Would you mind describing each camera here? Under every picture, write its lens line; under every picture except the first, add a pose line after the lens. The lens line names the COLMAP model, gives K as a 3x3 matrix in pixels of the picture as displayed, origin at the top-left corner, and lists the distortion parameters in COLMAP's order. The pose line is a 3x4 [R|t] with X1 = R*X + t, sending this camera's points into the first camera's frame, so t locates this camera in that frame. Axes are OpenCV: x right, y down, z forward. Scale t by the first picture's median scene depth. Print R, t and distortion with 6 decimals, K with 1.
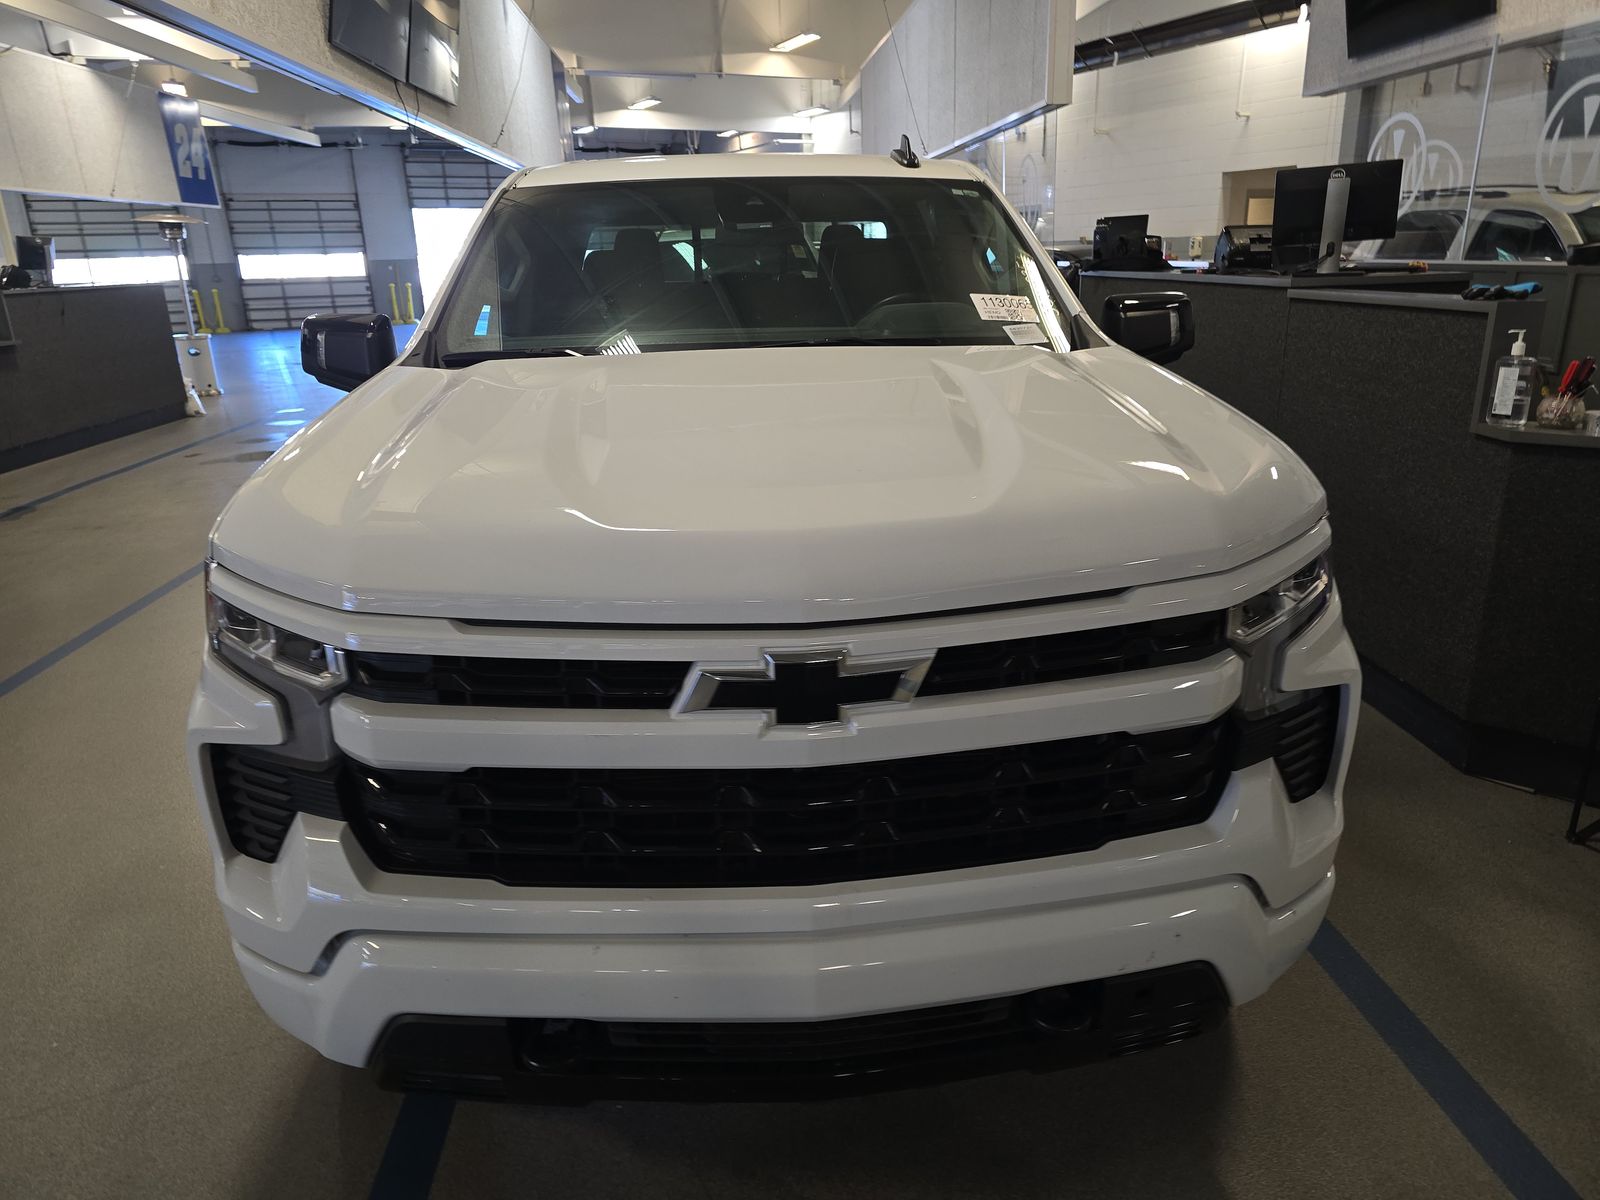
lens RADIAL K [[1079.1, 0, 791.6], [0, 1079.1, 604.0], [0, 0, 1]] dist [0.043870, -0.030640]
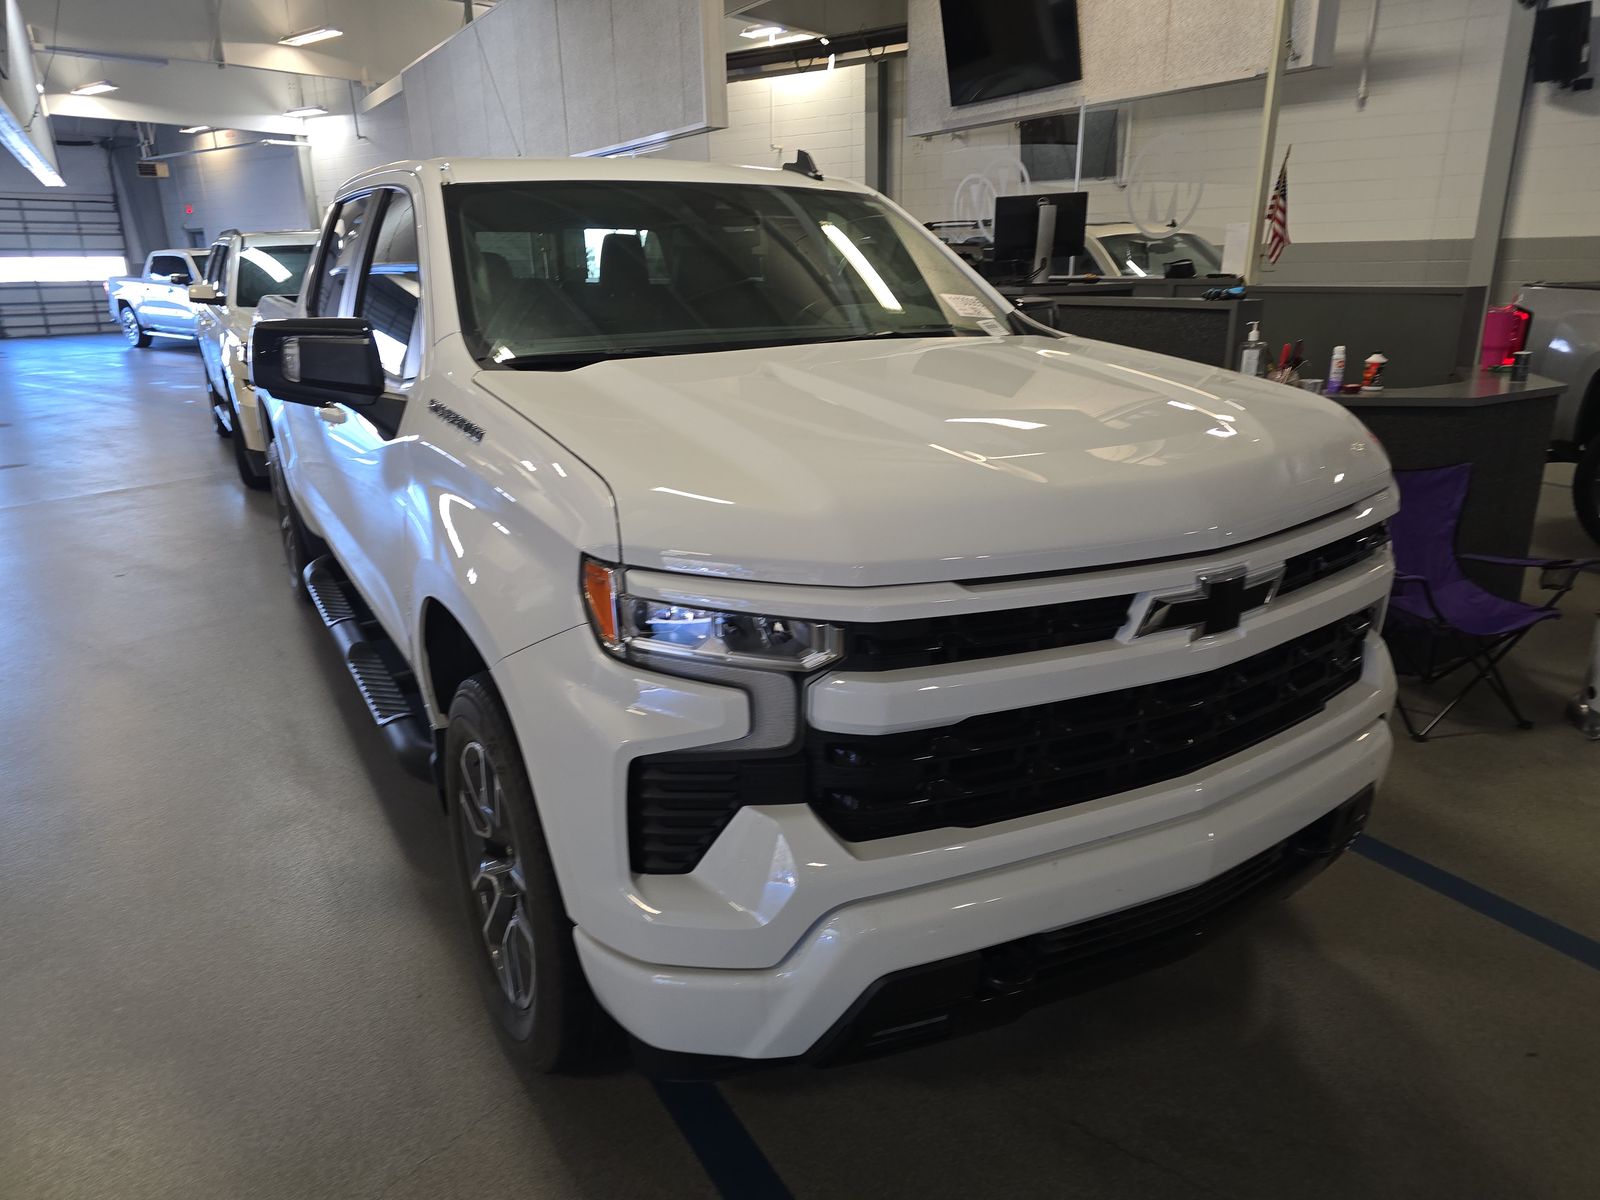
lens RADIAL K [[1079.1, 0, 792.2], [0, 1079.1, 606.4], [0, 0, 1]] dist [0.043870, -0.030640]
pose [[0.897168, -0.123417, 0.424096, -0.429201], [0.128848, 0.991536, 0.015973, 0.000418], [-0.422478, 0.040314, 0.905476, 0.045181]]
